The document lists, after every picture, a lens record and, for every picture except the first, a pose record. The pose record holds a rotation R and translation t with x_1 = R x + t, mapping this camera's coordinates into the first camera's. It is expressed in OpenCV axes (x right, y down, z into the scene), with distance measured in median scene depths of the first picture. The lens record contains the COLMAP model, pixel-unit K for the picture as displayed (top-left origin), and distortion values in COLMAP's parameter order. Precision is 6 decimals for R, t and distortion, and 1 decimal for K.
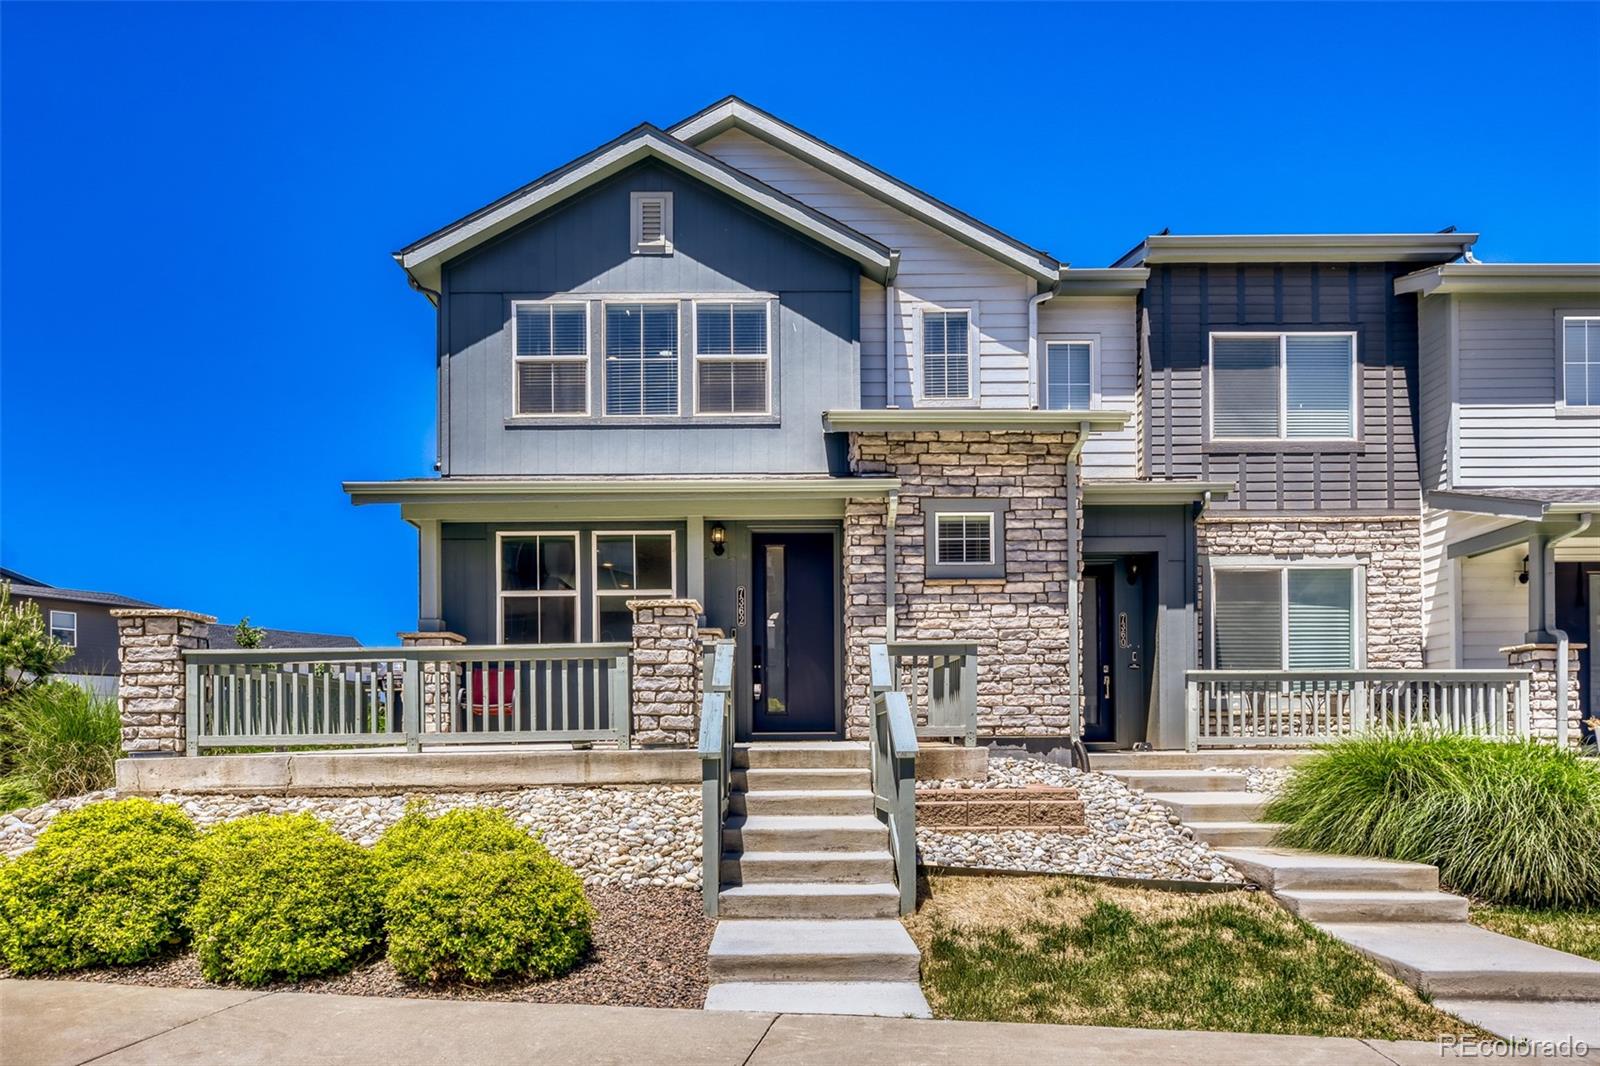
lens RADIAL K [[983.4, 0, 800.0], [0, 983.4, 533.0], [0, 0, 1]] dist [0.000294, -0.000042]
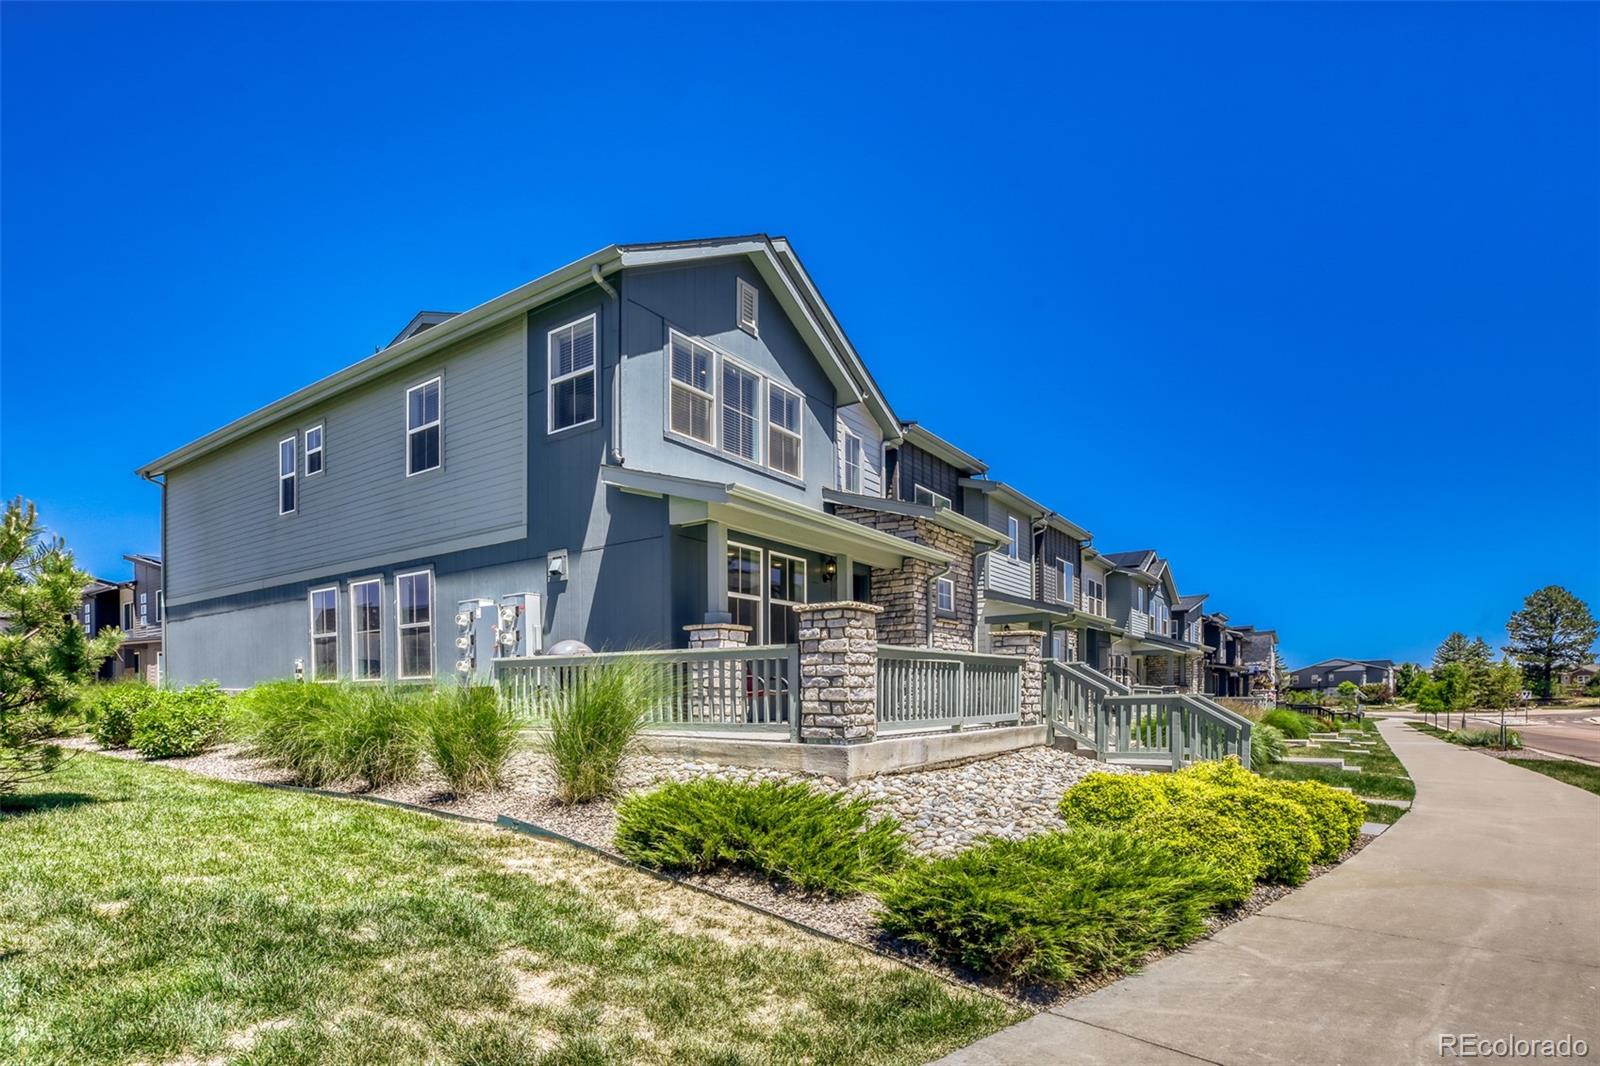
lens RADIAL K [[734.8, 0, 815.6], [0, 734.8, 526.3], [0, 0, 1]] dist [-0.022048, 0.001249]
pose [[0.624570, 0.188088, 0.757981, -0.787684], [-0.161690, 0.980679, -0.110118, 0.054521], [-0.764047, -0.053782, 0.642915, 0.316794]]
